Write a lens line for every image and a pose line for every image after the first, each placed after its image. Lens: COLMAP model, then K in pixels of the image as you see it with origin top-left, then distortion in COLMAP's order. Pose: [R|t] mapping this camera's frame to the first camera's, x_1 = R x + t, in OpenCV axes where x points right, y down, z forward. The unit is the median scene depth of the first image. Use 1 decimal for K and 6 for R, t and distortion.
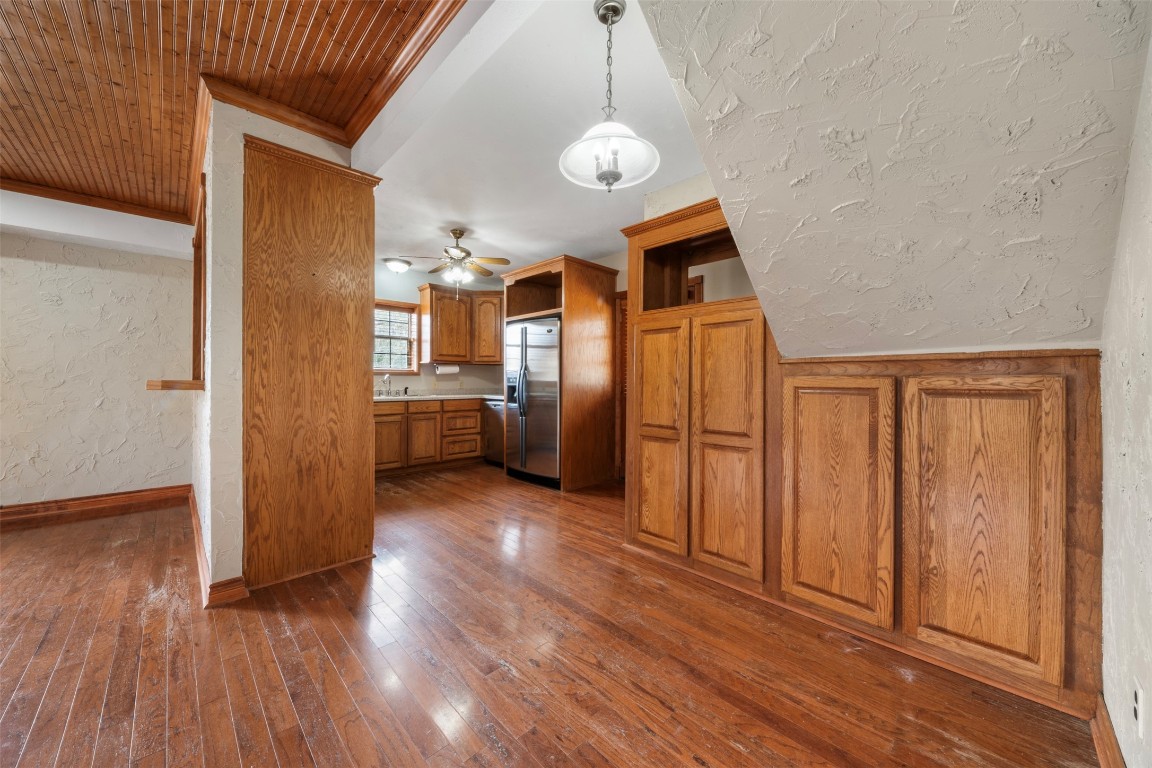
lens RADIAL K [[404.7, 0, 578.6], [0, 404.7, 379.7], [0, 0, 1]] dist [-0.005938, -0.000301]
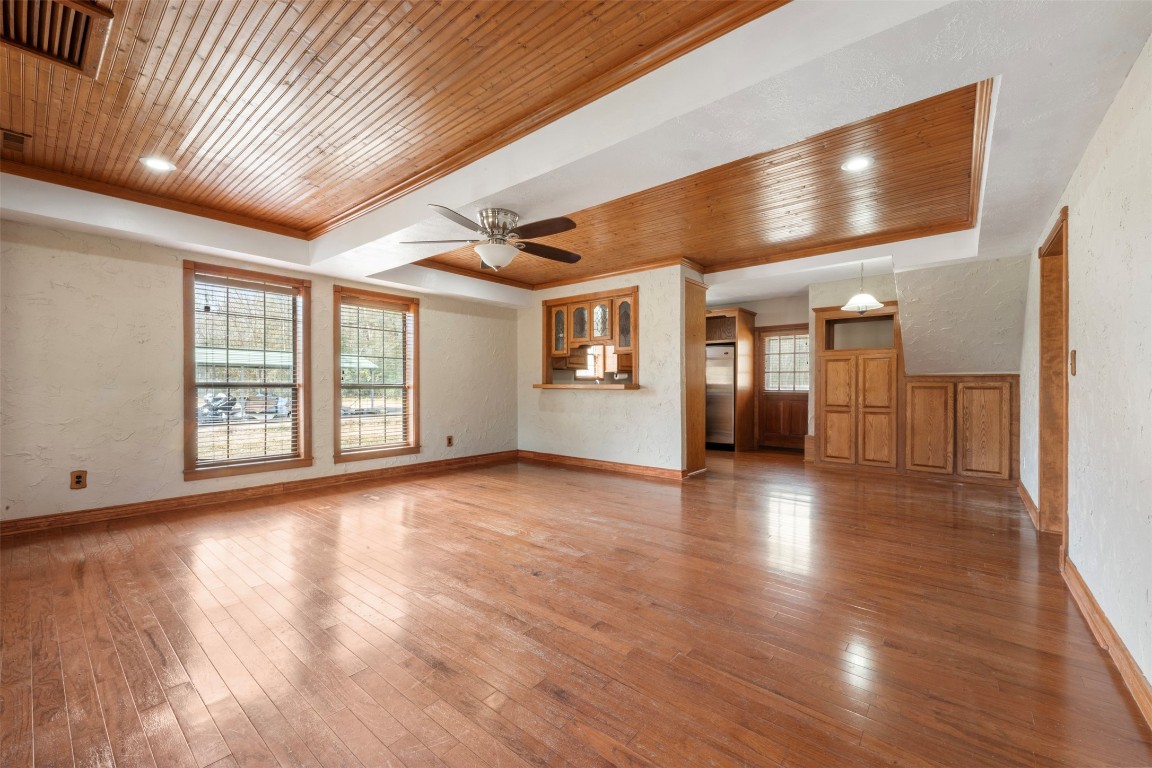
lens RADIAL K [[458.4, 0, 573.7], [0, 458.4, 387.4], [0, 0, 1]] dist [0.003015, 0.000235]
pose [[0.996431, -0.003804, 0.084323, -2.005572], [0.002990, 0.999948, 0.009777, -0.011294], [-0.084356, -0.009490, 0.996391, -1.848996]]
